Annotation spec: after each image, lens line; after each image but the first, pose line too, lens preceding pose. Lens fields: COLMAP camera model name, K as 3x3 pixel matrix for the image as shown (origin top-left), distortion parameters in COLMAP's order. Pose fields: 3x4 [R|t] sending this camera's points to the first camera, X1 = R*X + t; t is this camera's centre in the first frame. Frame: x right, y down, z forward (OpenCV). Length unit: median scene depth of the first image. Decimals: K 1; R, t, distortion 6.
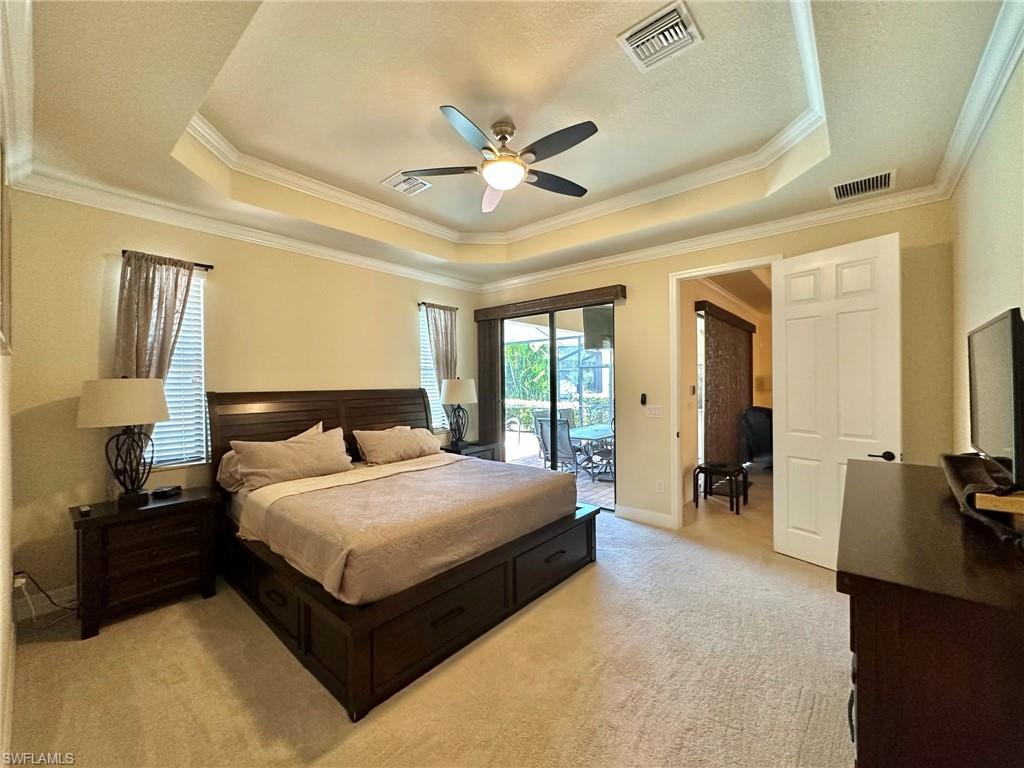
lens RADIAL K [[409.9, 0, 514.1], [0, 409.9, 383.4], [0, 0, 1]] dist [-0.002011, 0.000473]
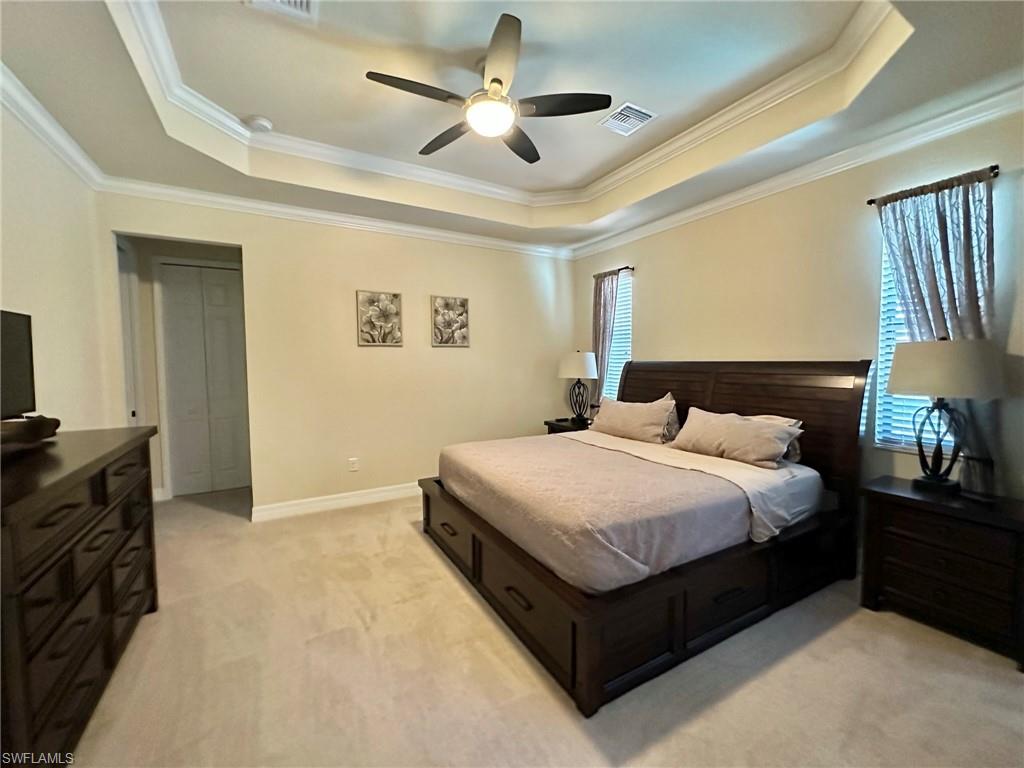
lens RADIAL K [[409.9, 0, 514.1], [0, 409.9, 383.4], [0, 0, 1]] dist [-0.002011, 0.000473]
pose [[-0.335415, 0.064866, -0.939835, 0.700508], [0.006598, 0.997764, 0.066510, 0.003565], [0.942047, 0.016107, -0.335093, 1.146519]]
